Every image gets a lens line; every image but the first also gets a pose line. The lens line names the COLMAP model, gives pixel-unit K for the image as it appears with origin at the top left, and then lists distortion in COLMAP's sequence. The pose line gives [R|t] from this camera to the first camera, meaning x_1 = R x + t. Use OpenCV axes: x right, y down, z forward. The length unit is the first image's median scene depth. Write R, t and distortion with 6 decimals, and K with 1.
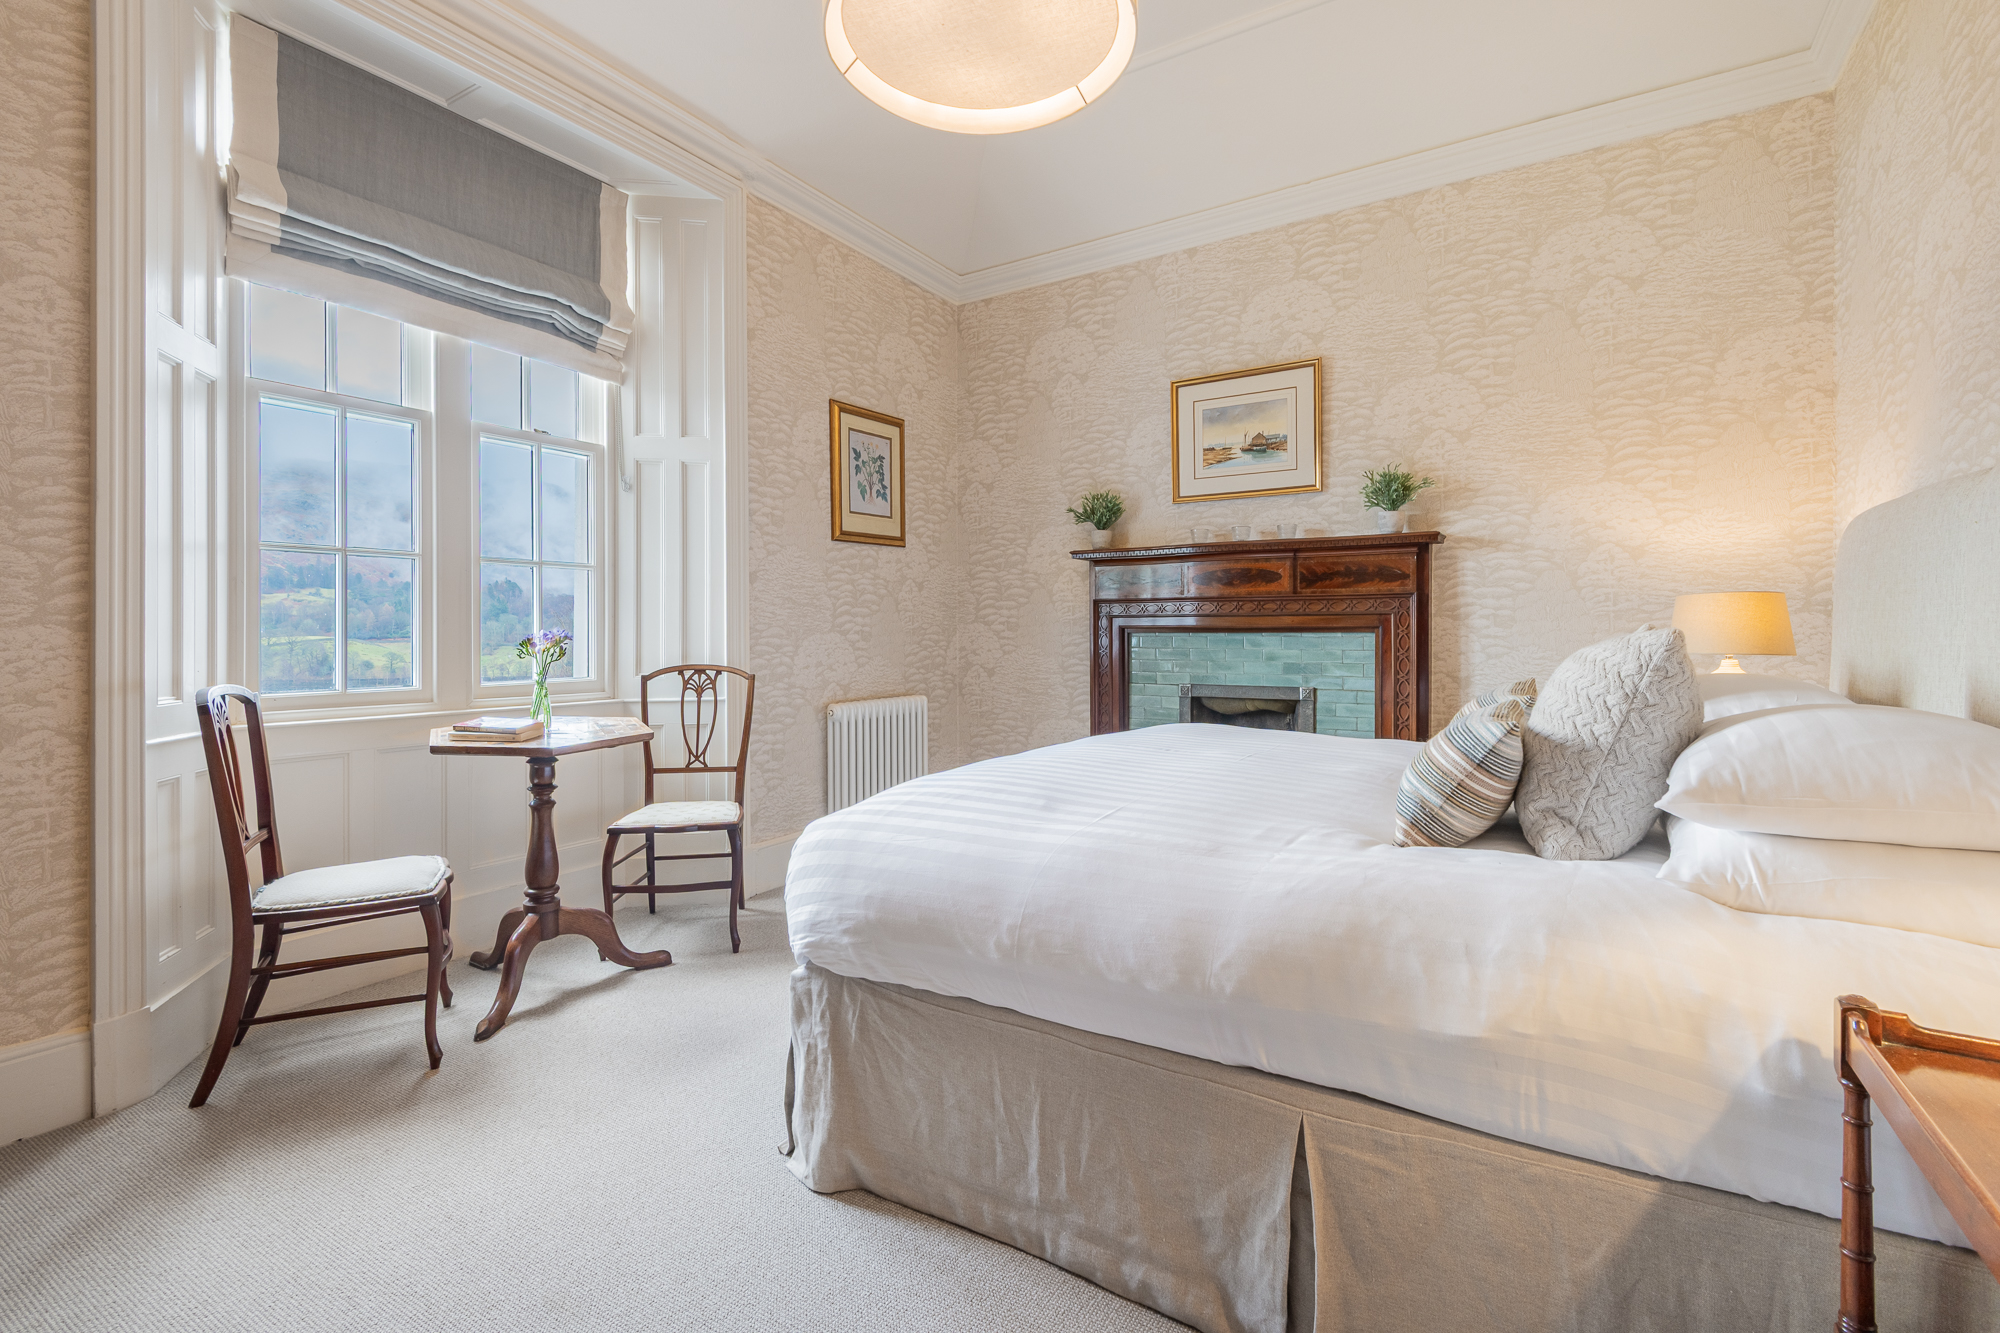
lens RADIAL K [[926.2, 0, 1051.1], [0, 926.2, 638.2], [0, 0, 1]] dist [0.002278, -0.003224]
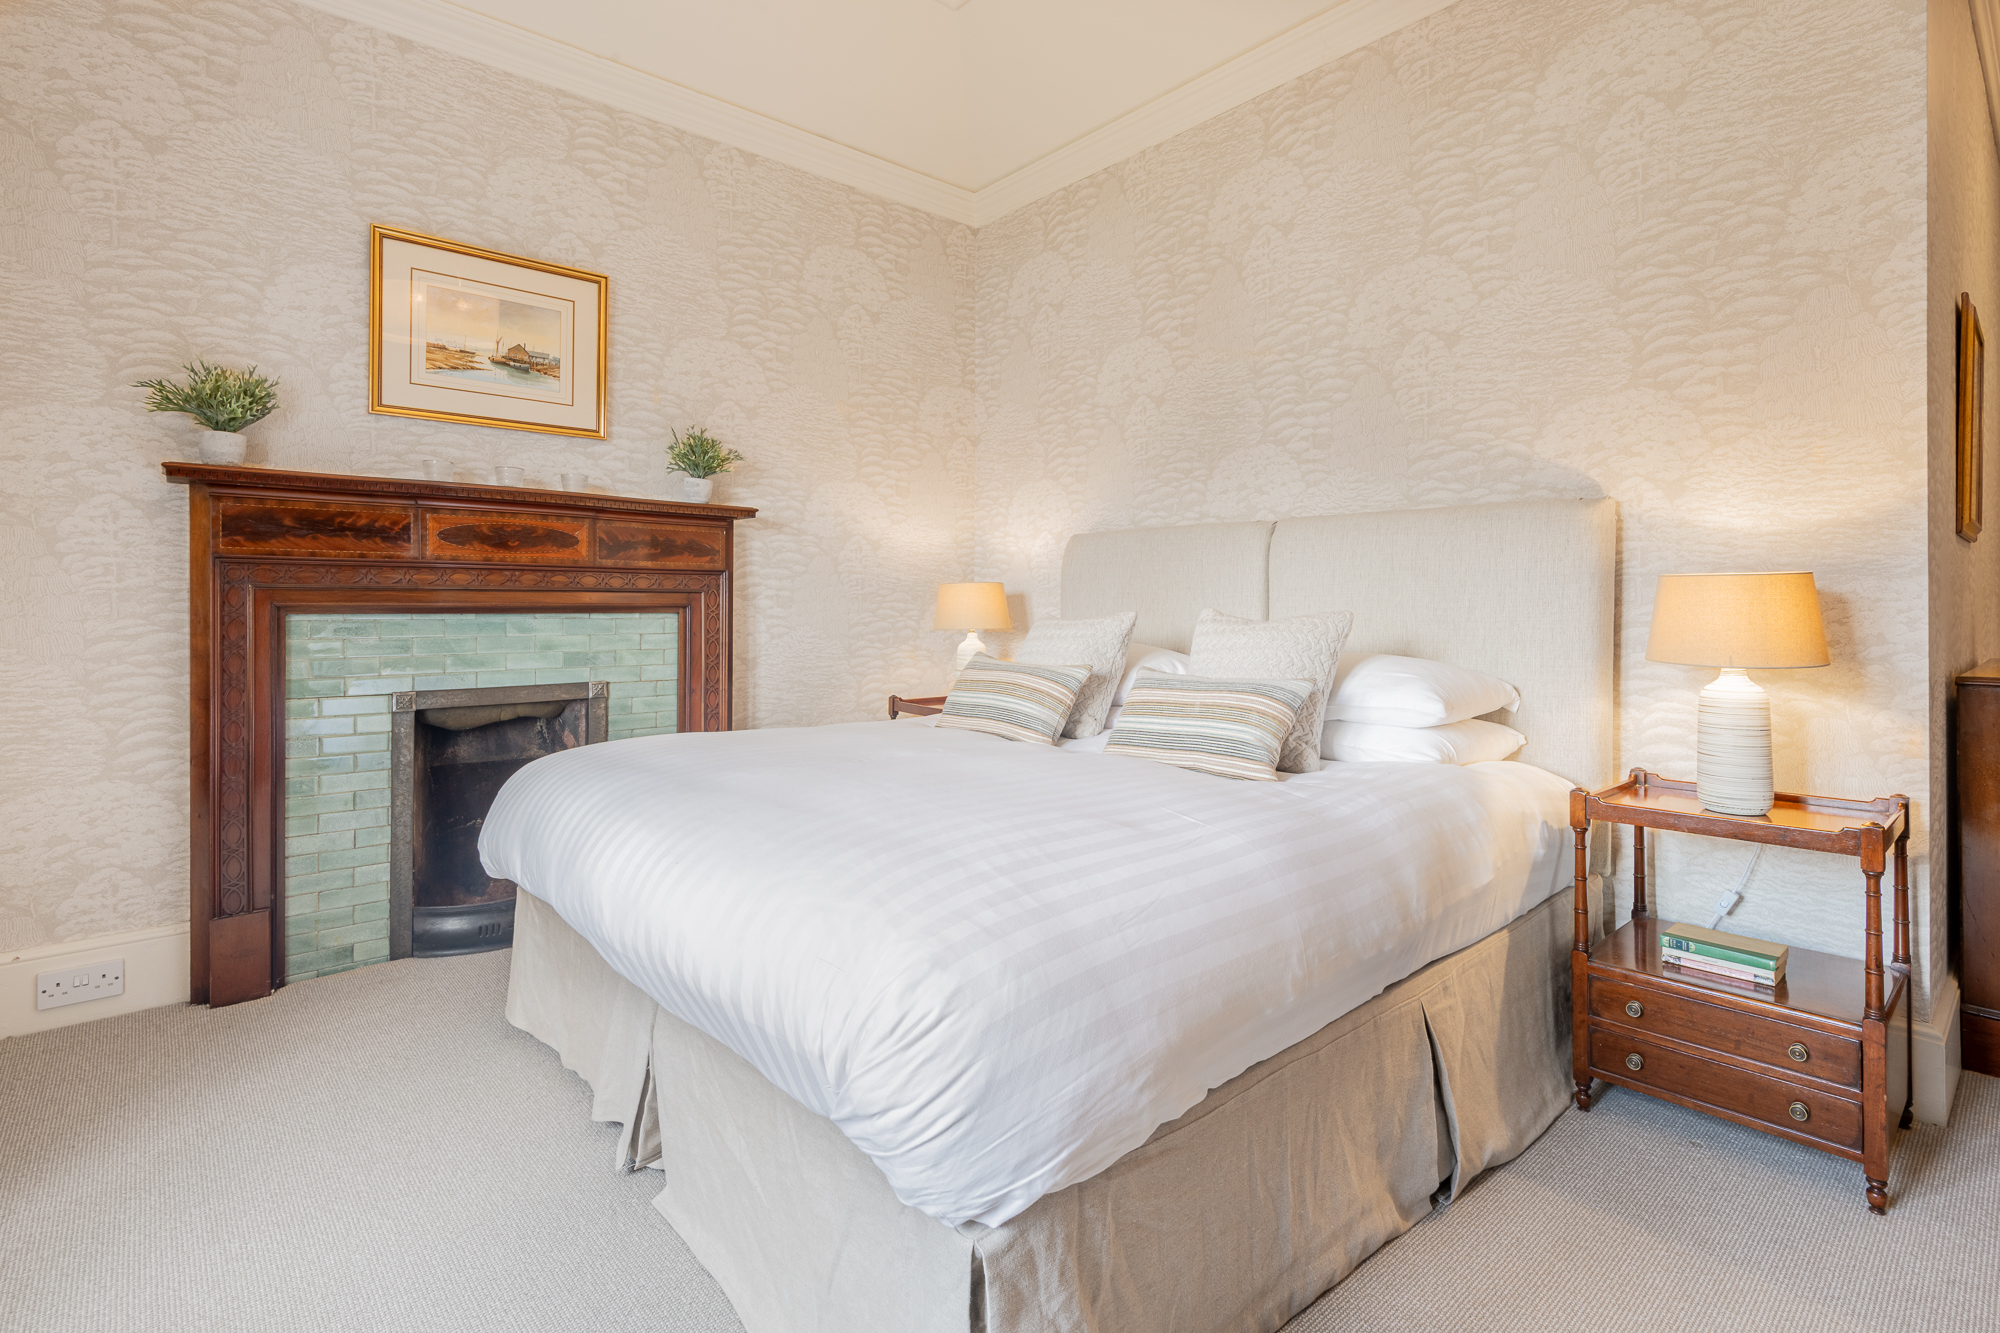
lens RADIAL K [[926.2, 0, 1047.3], [0, 926.2, 609.9], [0, 0, 1]] dist [0.002278, -0.003224]
pose [[0.288573, 0.003773, 0.957450, -0.394899], [0.004357, 0.999977, -0.005254, -0.002942], [-0.957448, 0.005688, 0.288550, 0.409383]]
